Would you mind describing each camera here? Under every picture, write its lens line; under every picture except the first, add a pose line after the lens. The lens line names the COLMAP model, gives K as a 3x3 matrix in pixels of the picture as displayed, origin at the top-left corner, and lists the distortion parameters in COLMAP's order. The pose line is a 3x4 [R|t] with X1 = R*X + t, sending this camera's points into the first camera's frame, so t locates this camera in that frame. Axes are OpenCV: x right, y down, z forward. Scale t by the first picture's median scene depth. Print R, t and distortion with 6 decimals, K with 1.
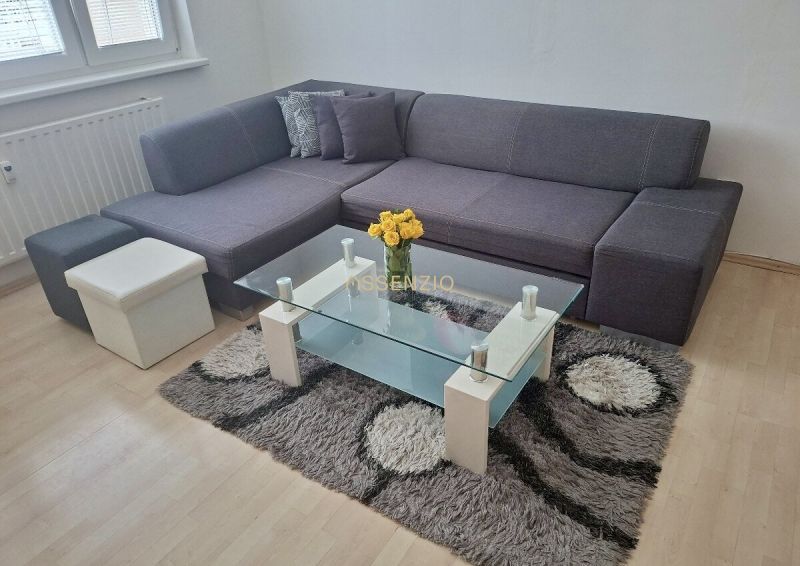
lens RADIAL K [[573.8, 0, 400.3], [0, 573.8, 286.5], [0, 0, 1]] dist [0.097361, -0.123241]
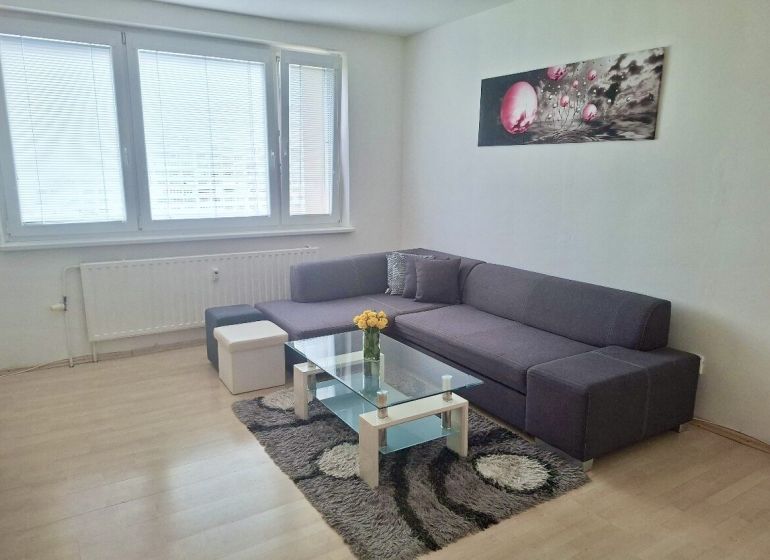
lens RADIAL K [[571.4, 0, 385.0], [0, 571.4, 280.0], [0, 0, 1]] dist [0.101803, -0.133057]
pose [[0.901545, 0.118552, -0.416128, 0.530918], [-0.245289, 0.932296, -0.265816, 0.160770], [0.356441, 0.341716, 0.869586, -0.319285]]
